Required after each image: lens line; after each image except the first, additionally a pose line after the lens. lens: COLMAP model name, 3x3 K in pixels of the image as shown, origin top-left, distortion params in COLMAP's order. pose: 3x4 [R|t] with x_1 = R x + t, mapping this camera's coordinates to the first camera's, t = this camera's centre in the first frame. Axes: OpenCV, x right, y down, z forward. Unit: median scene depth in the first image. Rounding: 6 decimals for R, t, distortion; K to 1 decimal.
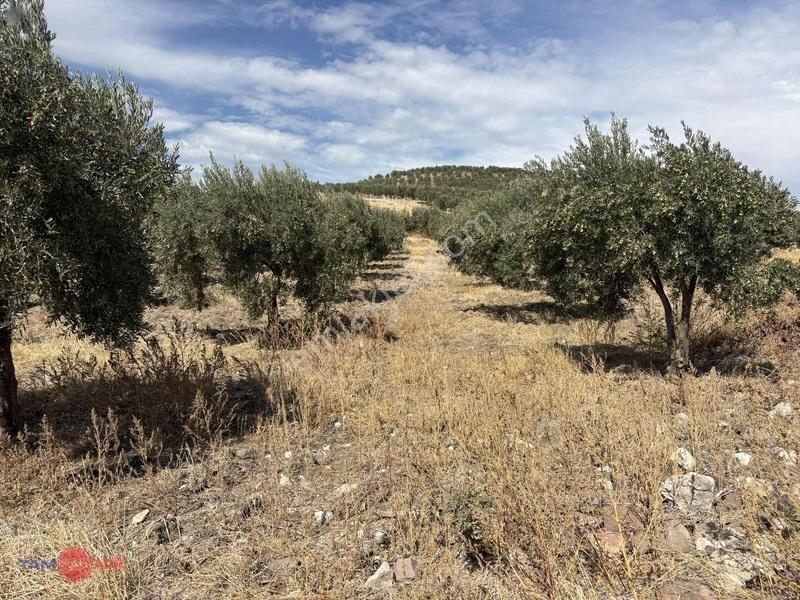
lens RADIAL K [[601.0, 0, 394.4], [0, 601.0, 294.8], [0, 0, 1]] dist [0.013914, -0.014609]
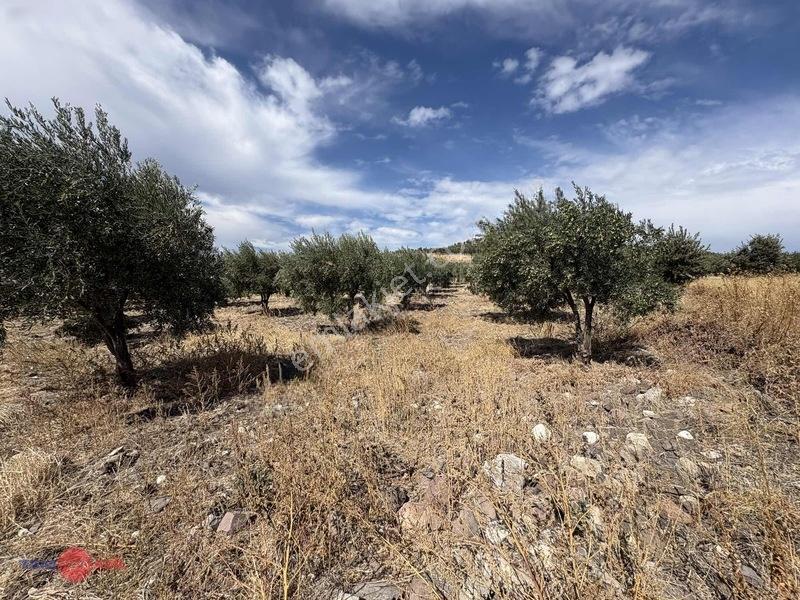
lens RADIAL K [[316.7, 0, 400.1], [0, 316.7, 298.9], [0, 0, 1]] dist [-0.017932, -0.000407]
pose [[0.974016, -0.007961, -0.226340, 0.179764], [0.002204, 0.999668, -0.025675, 0.001241], [0.226469, 0.024509, 0.973710, 0.145050]]
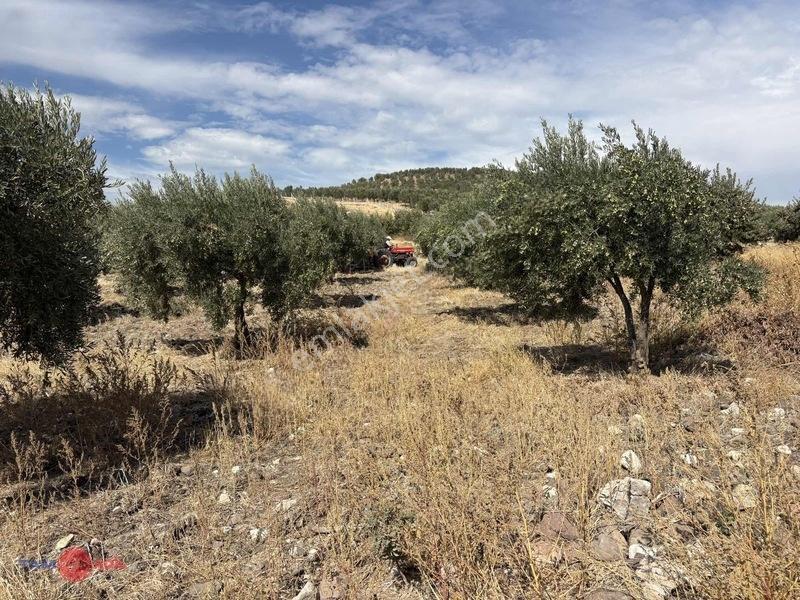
lens RADIAL K [[601.0, 0, 396.8], [0, 601.0, 296.5], [0, 0, 1]] dist [0.013914, -0.014609]
pose [[0.999444, -0.024896, 0.022169, 0.040799], [0.024928, 0.999689, -0.001153, -0.005242], [-0.022133, 0.001705, 0.999754, 0.006308]]
